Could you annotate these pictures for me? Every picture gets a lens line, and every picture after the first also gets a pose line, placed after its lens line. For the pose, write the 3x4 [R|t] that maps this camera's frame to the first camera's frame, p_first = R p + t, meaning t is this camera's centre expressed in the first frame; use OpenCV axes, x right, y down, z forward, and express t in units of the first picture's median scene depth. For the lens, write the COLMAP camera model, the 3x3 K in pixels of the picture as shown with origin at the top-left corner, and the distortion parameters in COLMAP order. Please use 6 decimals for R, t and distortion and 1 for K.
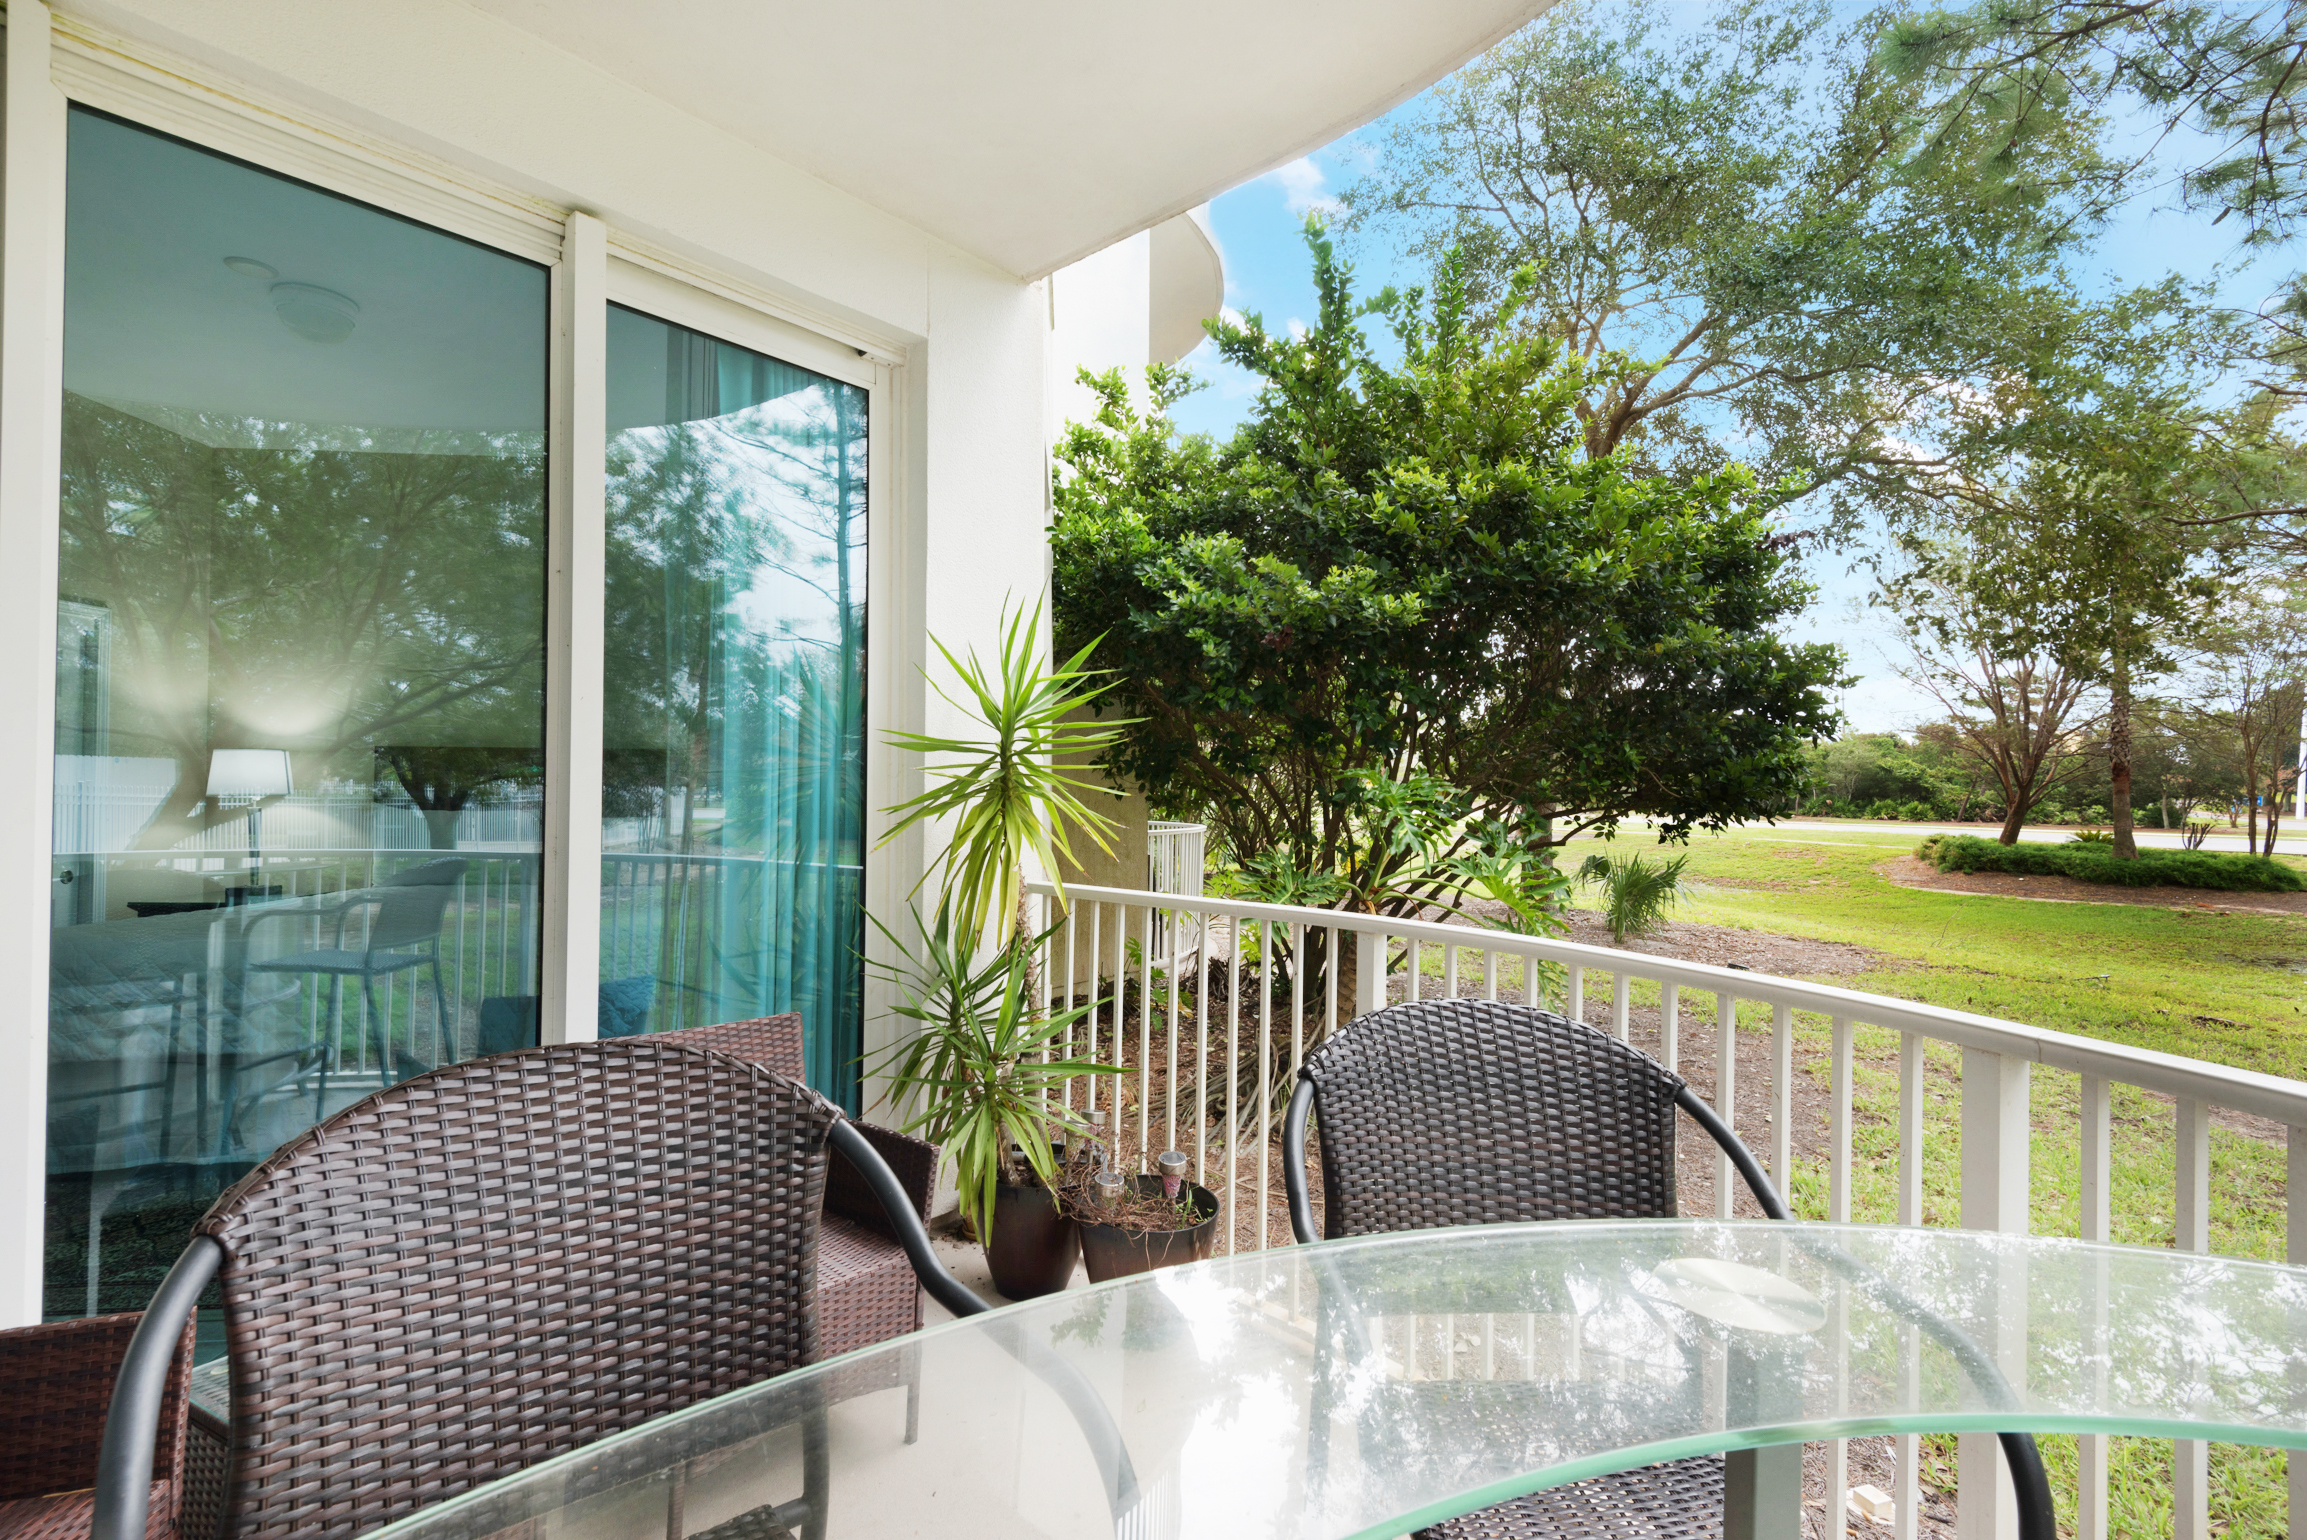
lens RADIAL K [[1060.0, 0, 1138.4], [0, 1060.0, 767.4], [0, 0, 1]] dist [0.008661, -0.008336]
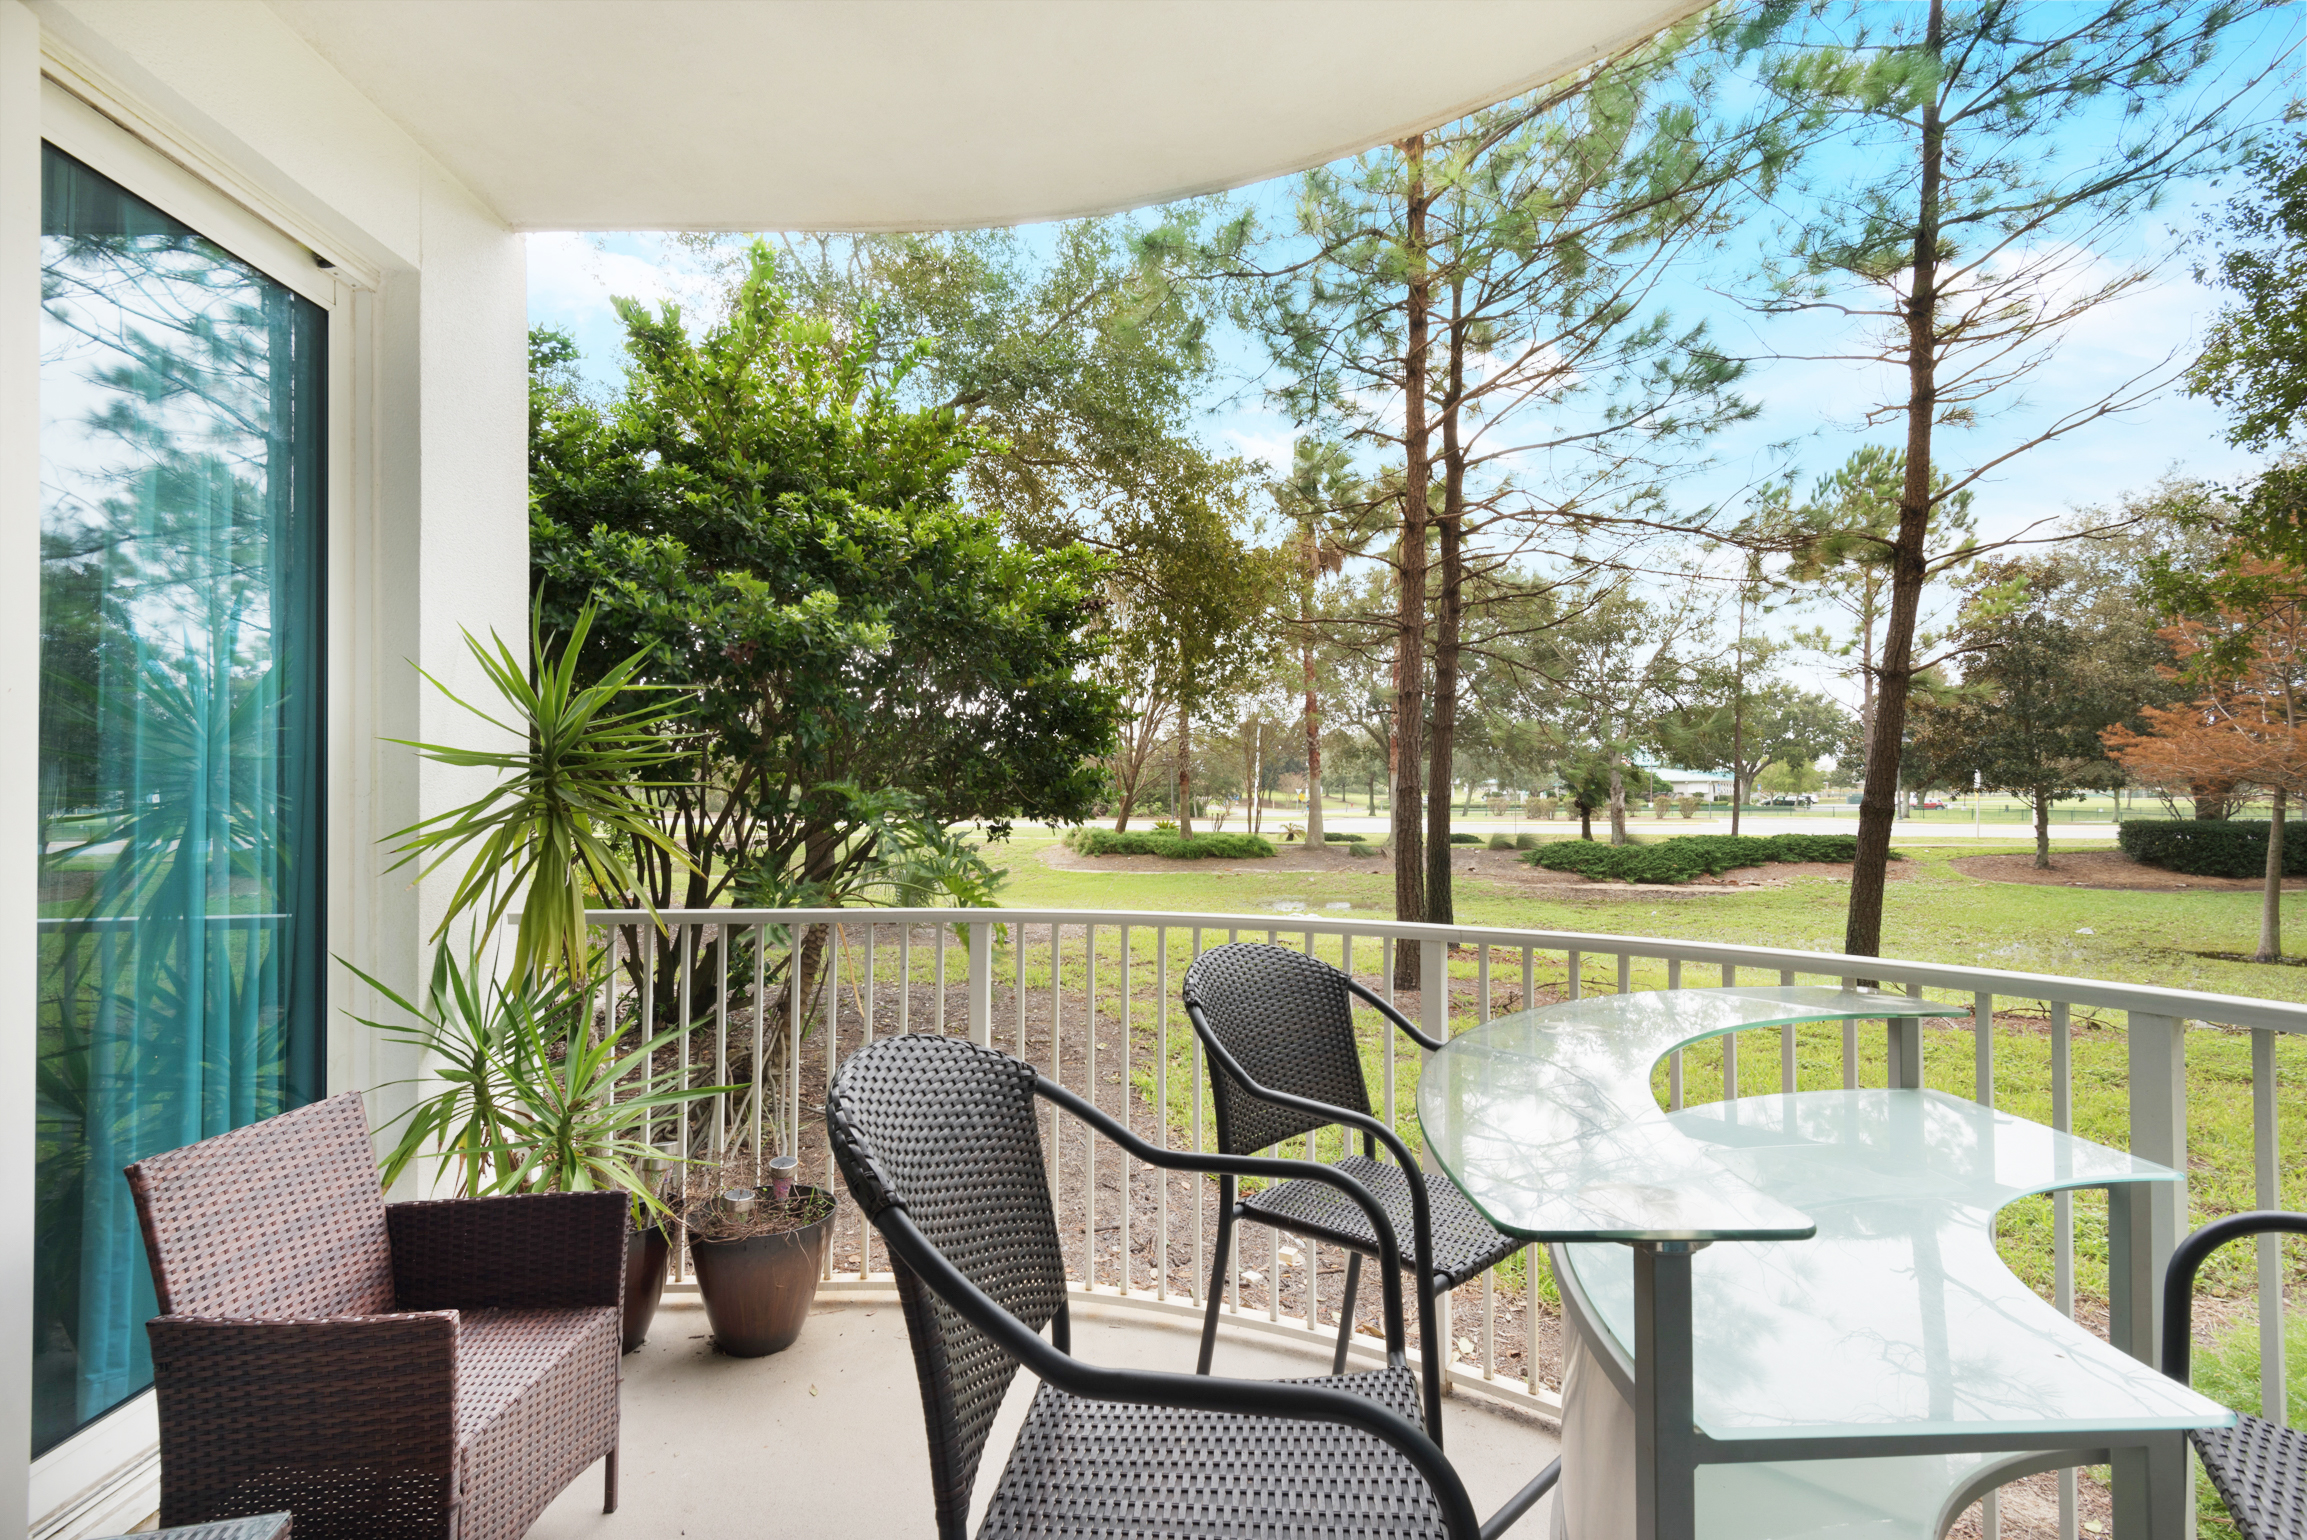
lens RADIAL K [[1060.0, 0, 1158.3], [0, 1060.0, 776.6], [0, 0, 1]] dist [0.008661, -0.008336]
pose [[0.741671, 0.000572, 0.670764, -0.227778], [-0.003198, 0.999991, 0.002683, -0.007368], [-0.670756, -0.004134, 0.741666, -0.007348]]
